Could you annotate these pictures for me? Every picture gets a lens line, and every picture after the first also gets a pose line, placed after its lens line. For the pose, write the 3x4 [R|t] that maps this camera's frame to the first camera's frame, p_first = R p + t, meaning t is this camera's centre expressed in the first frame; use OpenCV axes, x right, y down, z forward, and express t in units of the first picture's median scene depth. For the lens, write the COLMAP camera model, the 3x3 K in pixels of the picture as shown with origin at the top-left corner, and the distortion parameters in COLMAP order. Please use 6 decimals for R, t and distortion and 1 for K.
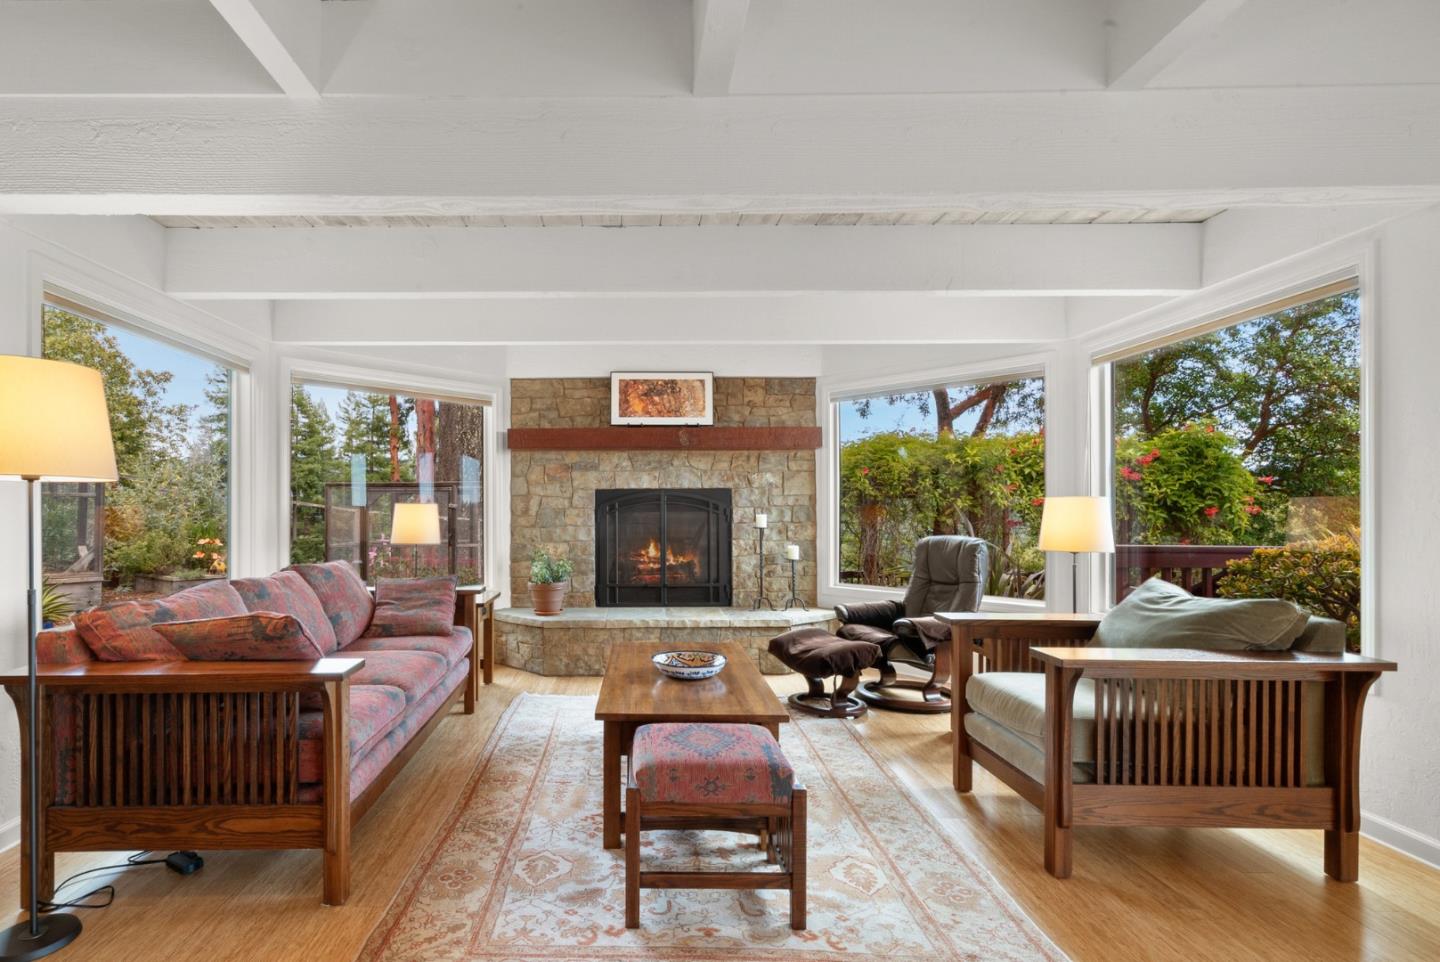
lens RADIAL K [[709.1, 0, 627.1], [0, 709.1, 505.9], [0, 0, 1]] dist [-0.000553, 0.000172]
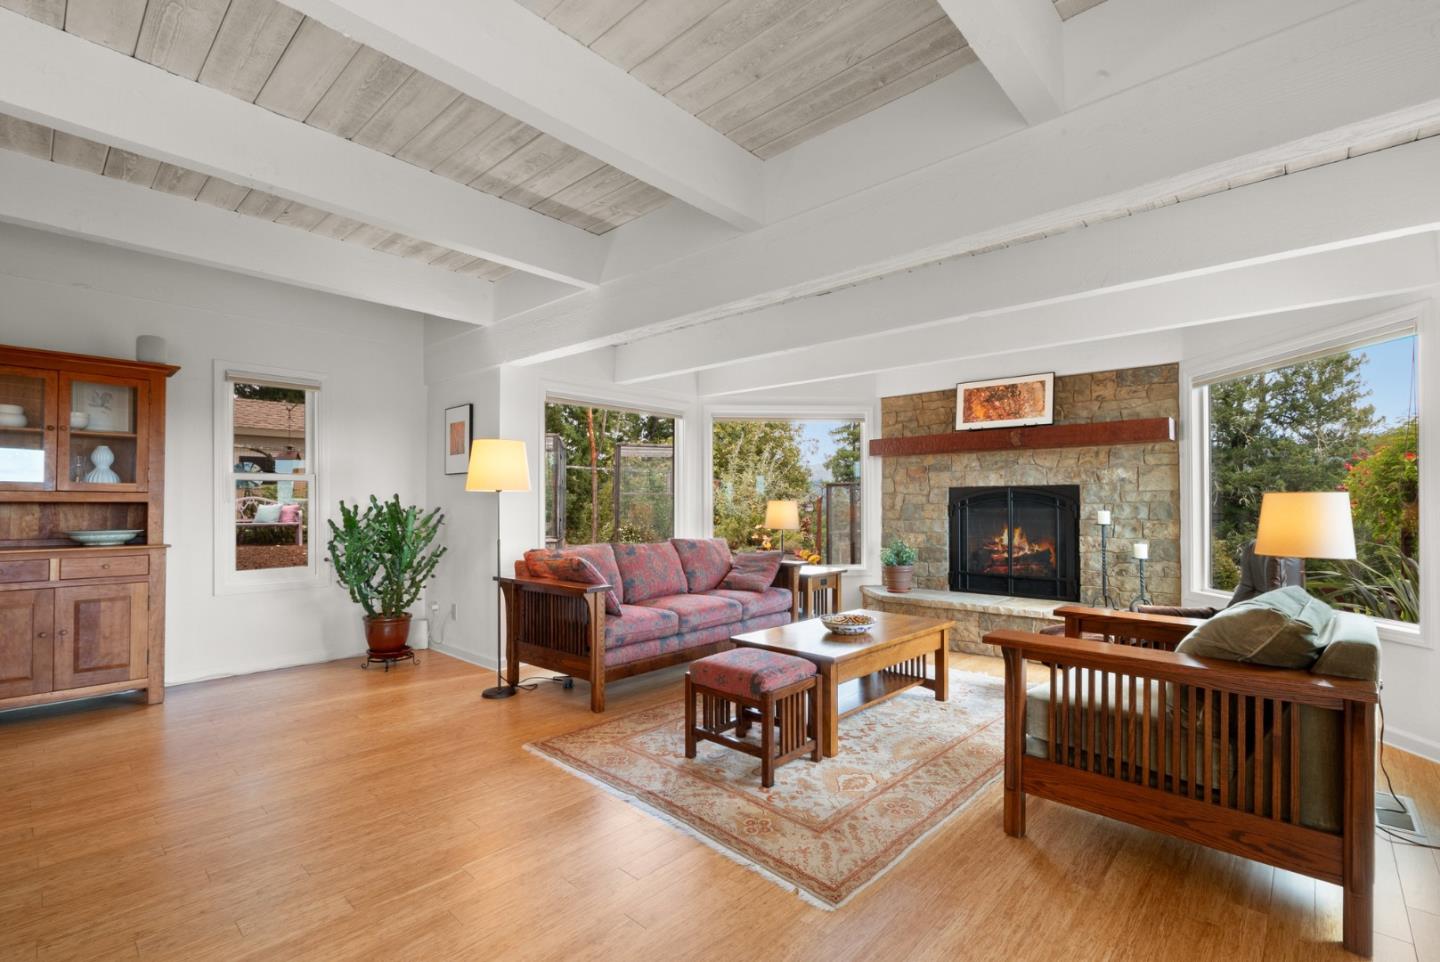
lens RADIAL K [[656.2, 0, 712.4], [0, 656.2, 502.0], [0, 0, 1]] dist [-0.011869, -0.000165]
pose [[0.735343, 0.000445, -0.677694, 0.393659], [0.001010, 0.999998, 0.001753, -0.002365], [0.677694, -0.001973, 0.735341, -0.032275]]
